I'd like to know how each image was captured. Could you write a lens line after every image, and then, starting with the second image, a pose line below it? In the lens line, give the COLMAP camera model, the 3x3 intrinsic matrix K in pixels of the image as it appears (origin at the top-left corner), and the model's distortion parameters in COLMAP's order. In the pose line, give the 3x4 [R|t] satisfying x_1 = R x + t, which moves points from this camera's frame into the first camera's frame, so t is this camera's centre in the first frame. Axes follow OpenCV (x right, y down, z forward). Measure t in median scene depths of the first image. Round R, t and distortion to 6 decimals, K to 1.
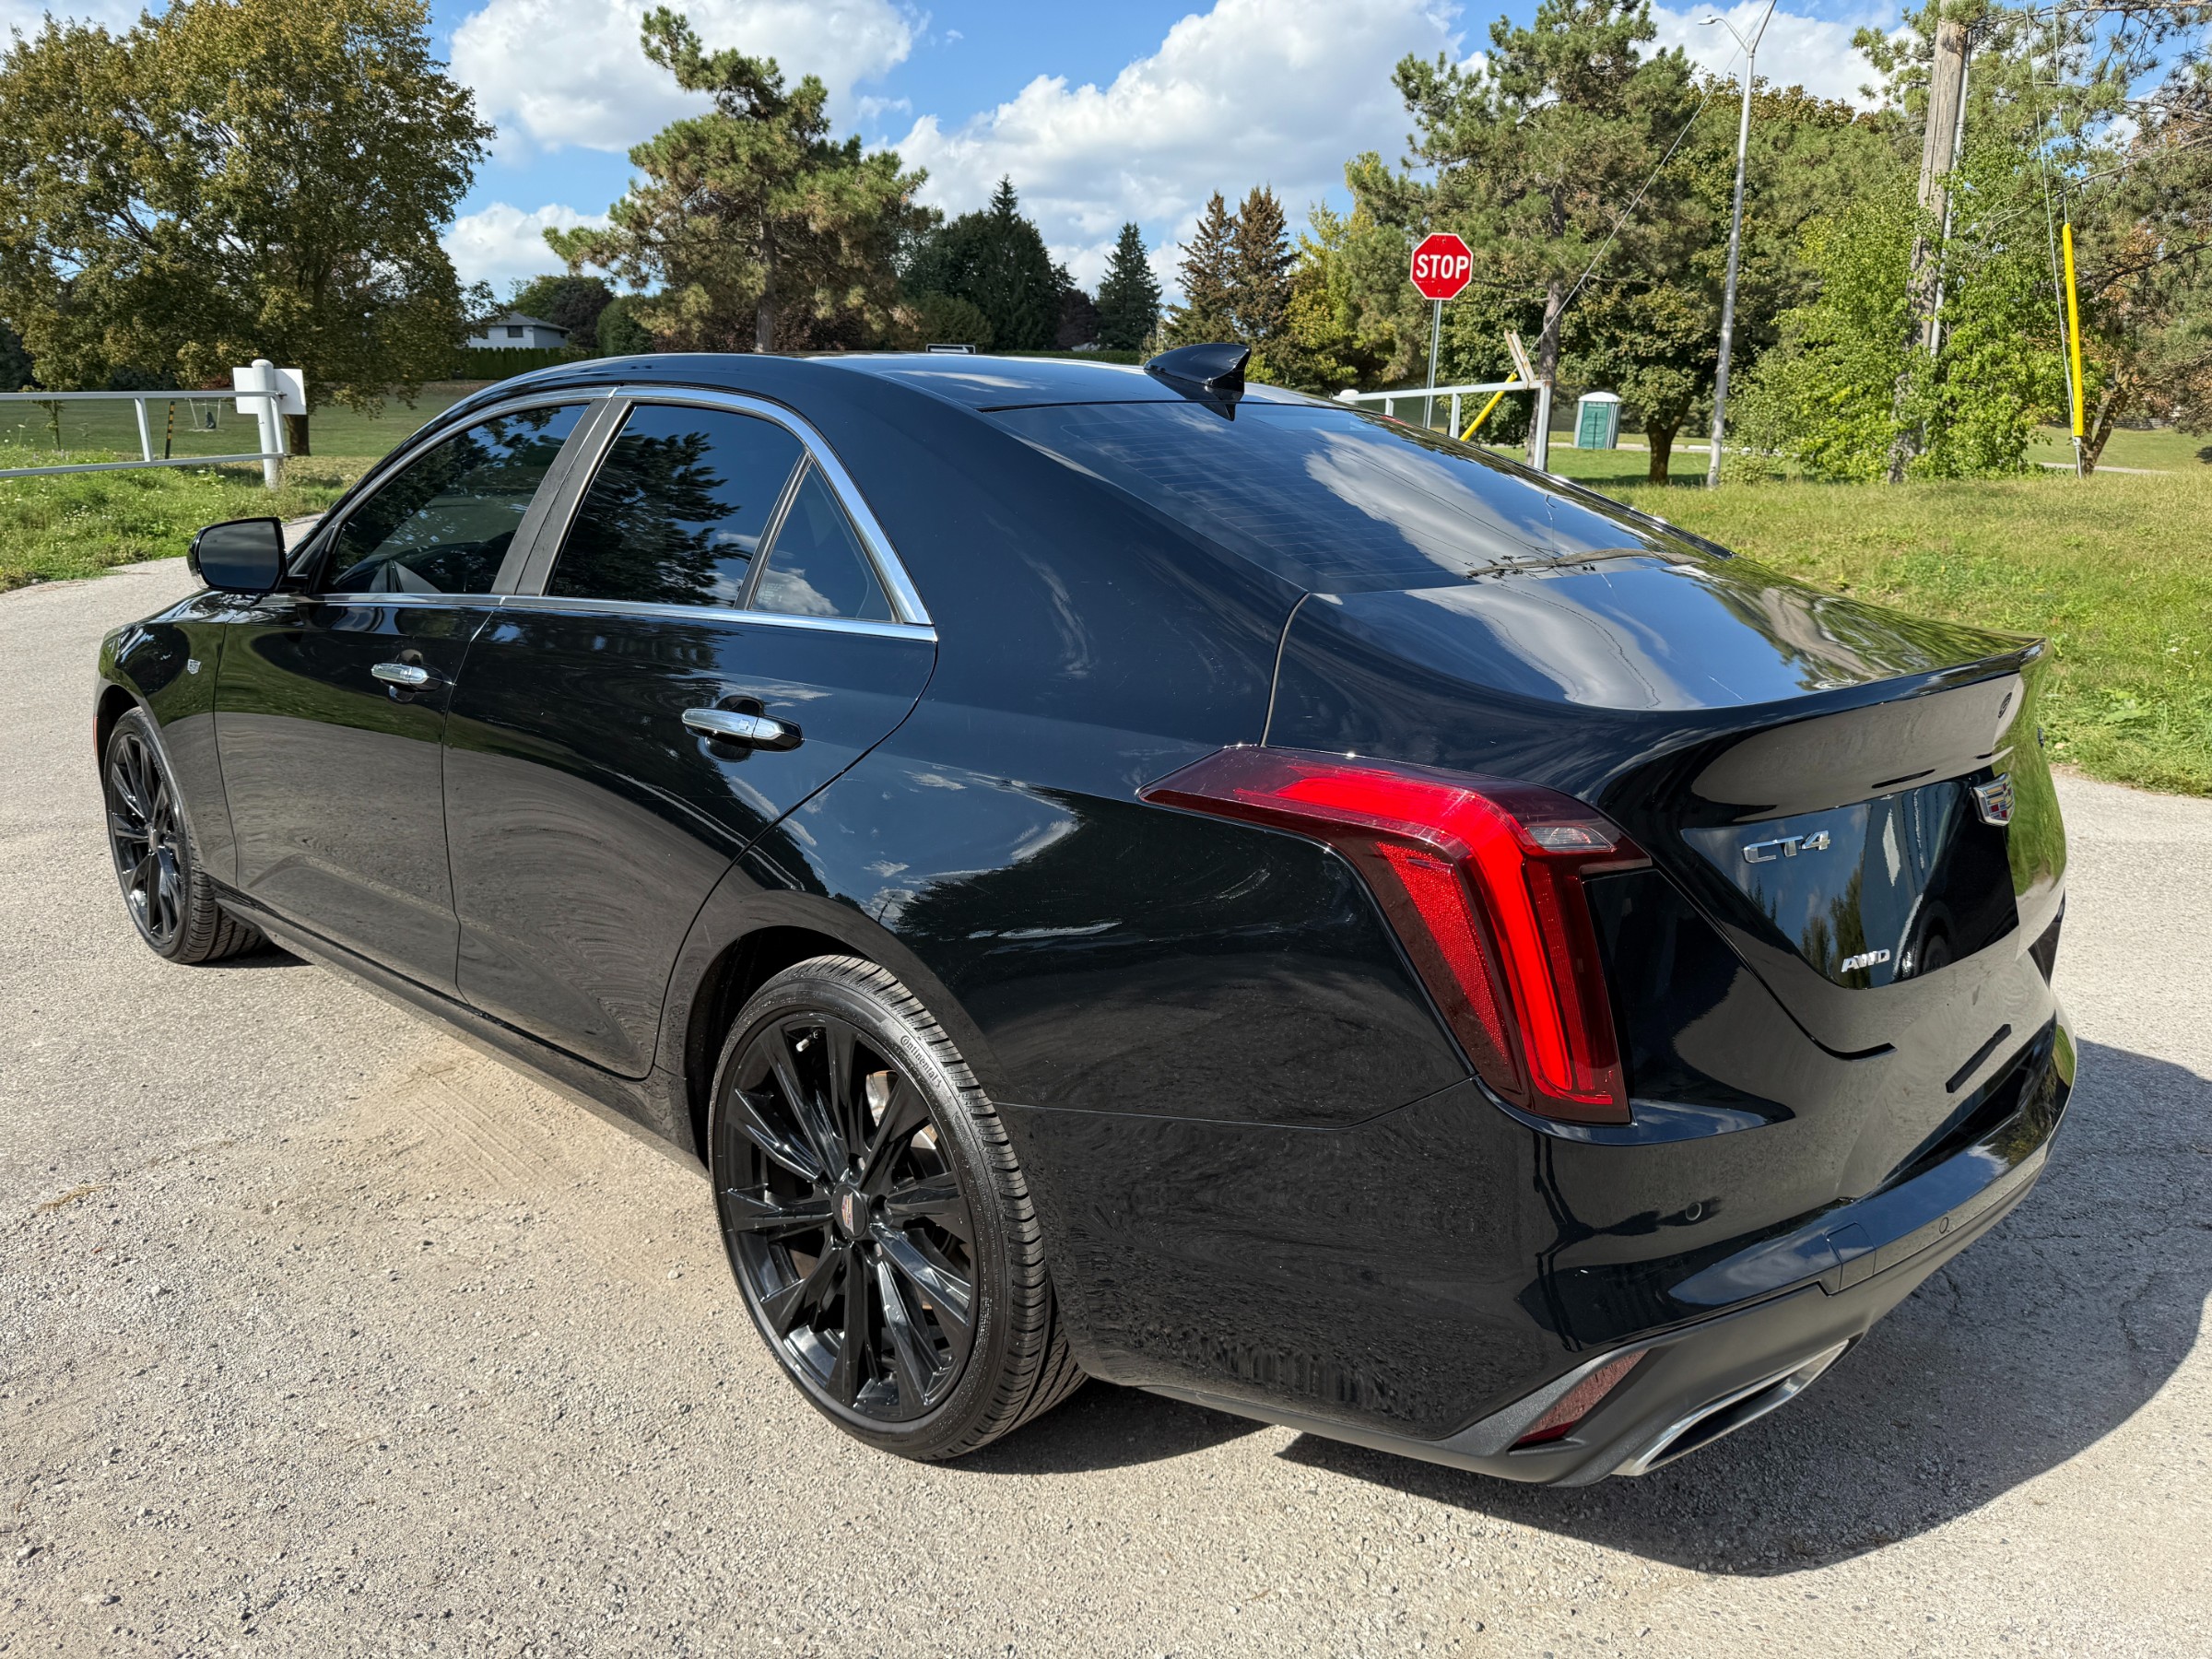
lens RADIAL K [[1647.9, 0, 1106.0], [0, 1647.9, 829.5], [0, 0, 1]] dist [-0.008579, 0.005386]
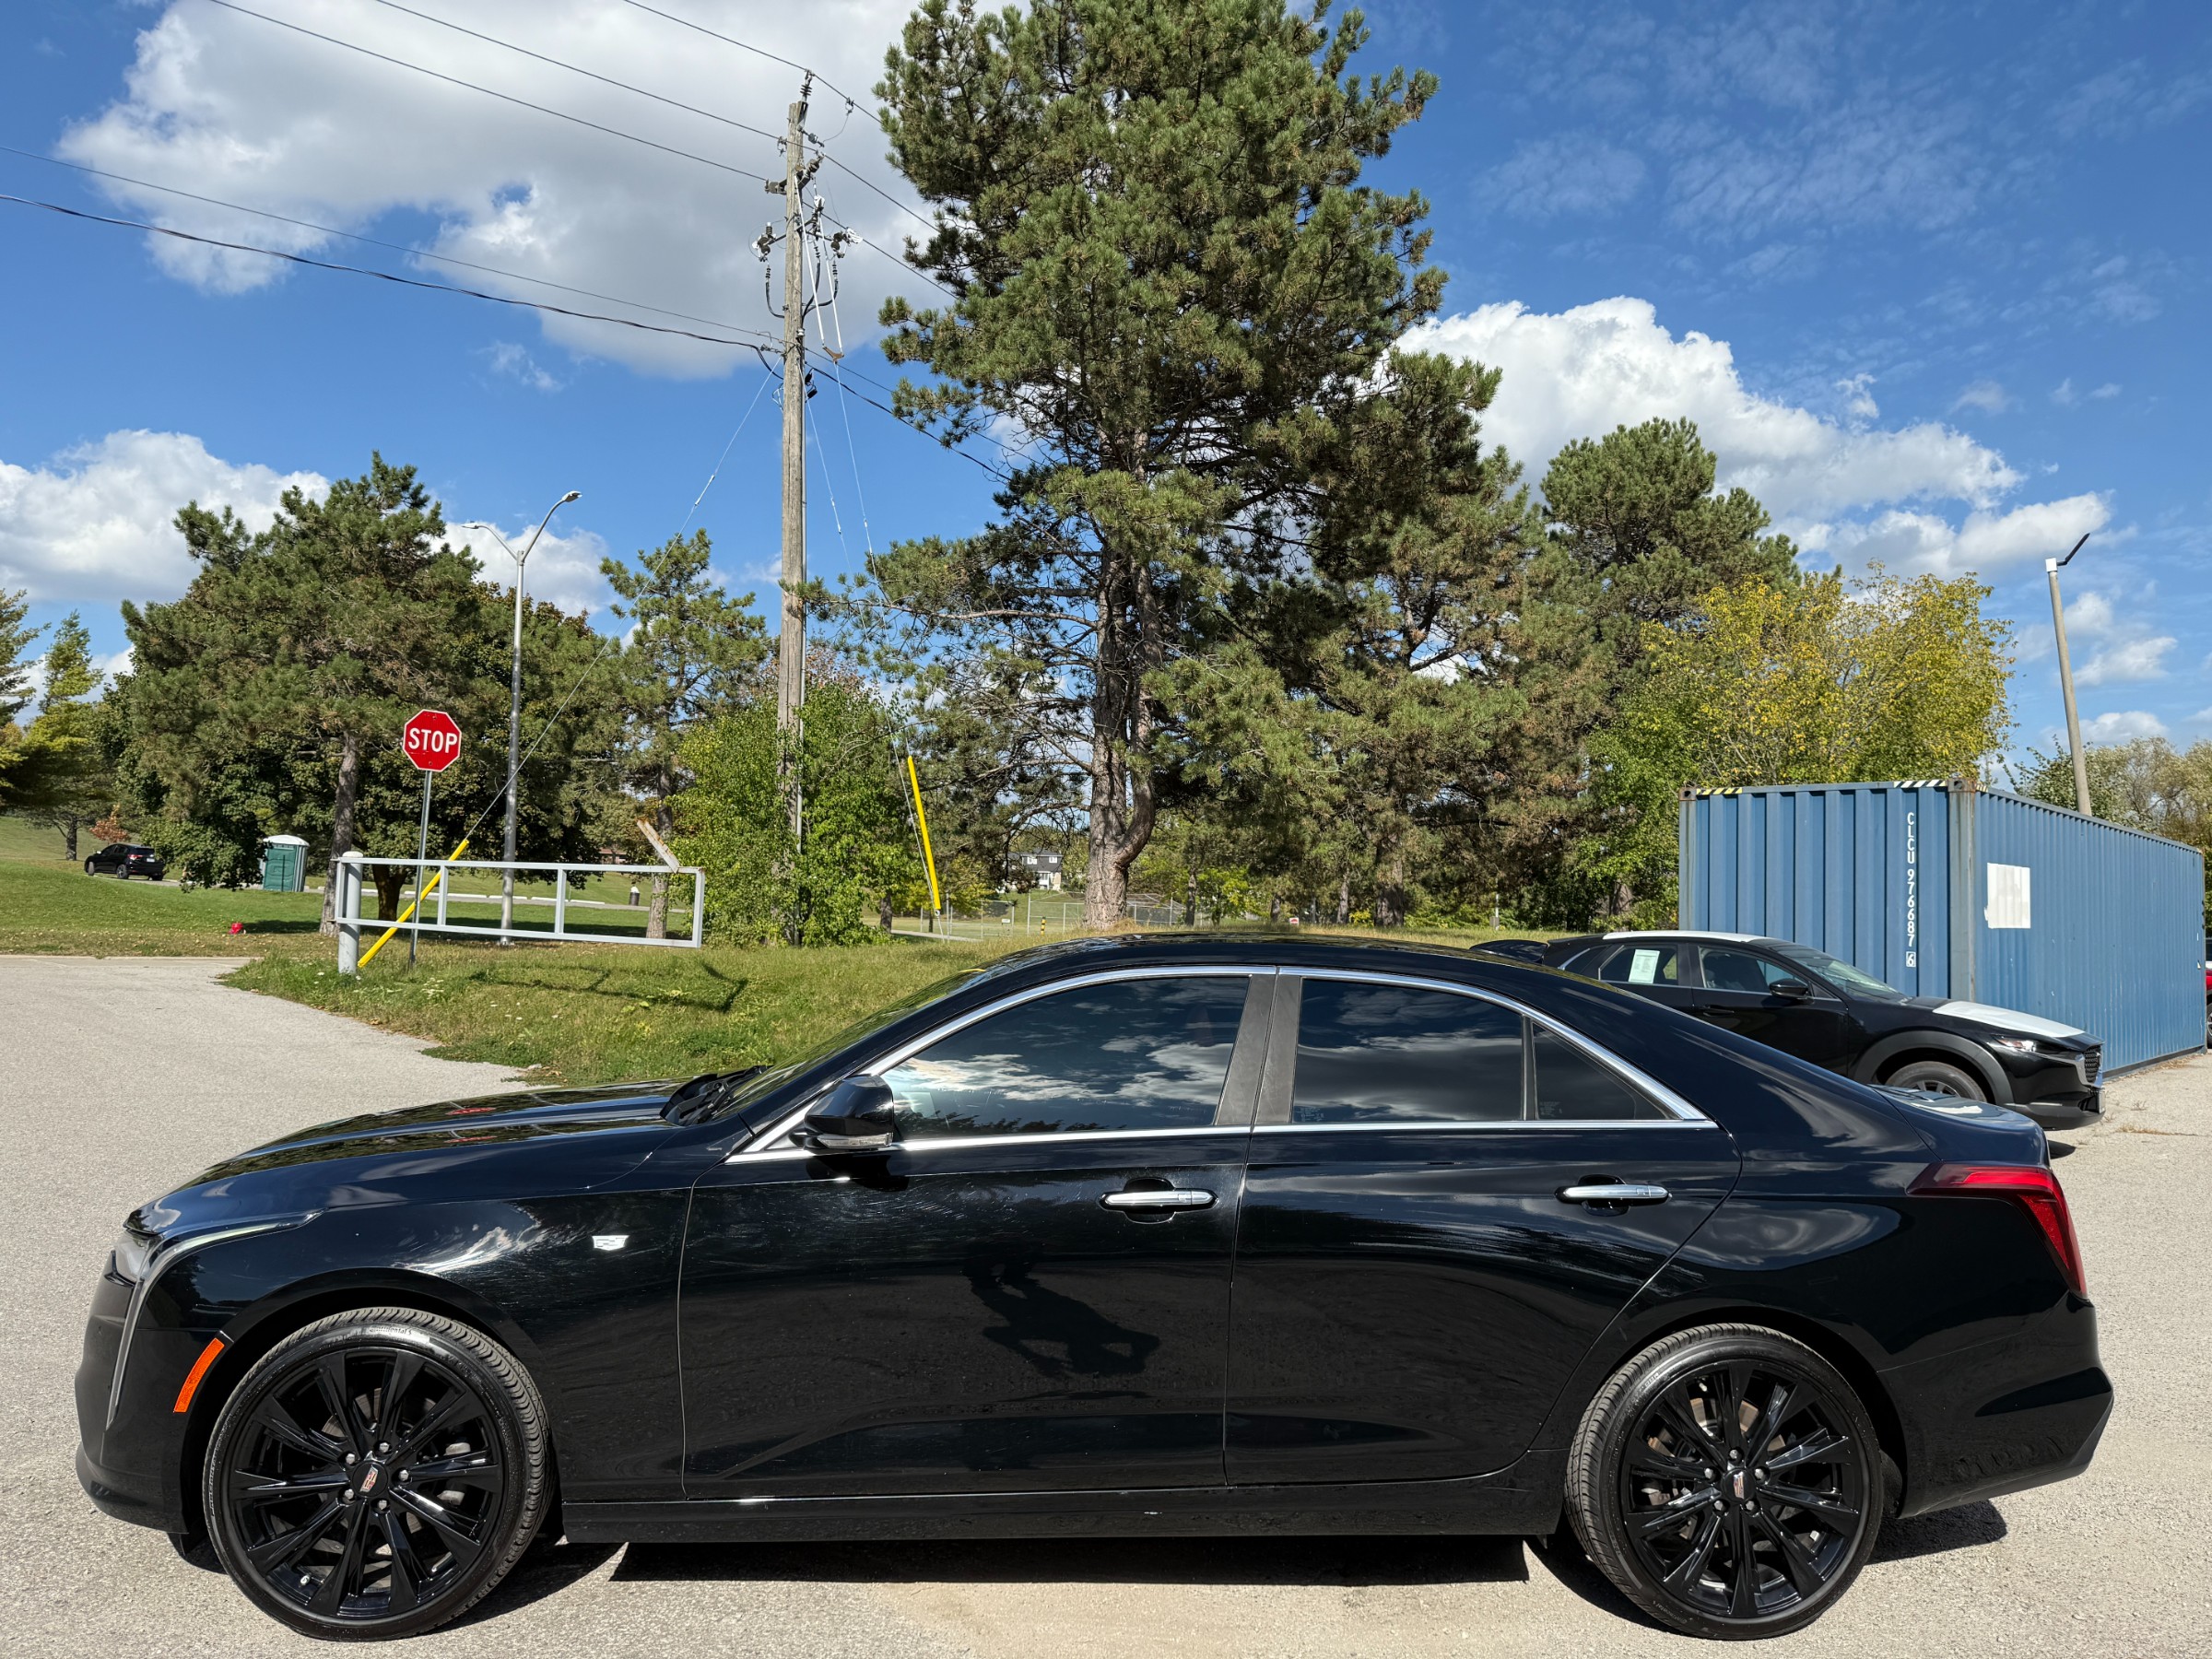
lens RADIAL K [[1647.9, 0, 1106.0], [0, 1647.9, 829.5], [0, 0, 1]] dist [-0.008579, 0.005386]
pose [[0.647625, 0.050703, 0.760270, -0.206507], [0.144732, 0.971432, -0.188074, -0.020048], [-0.748087, 0.231837, 0.621786, 0.031442]]
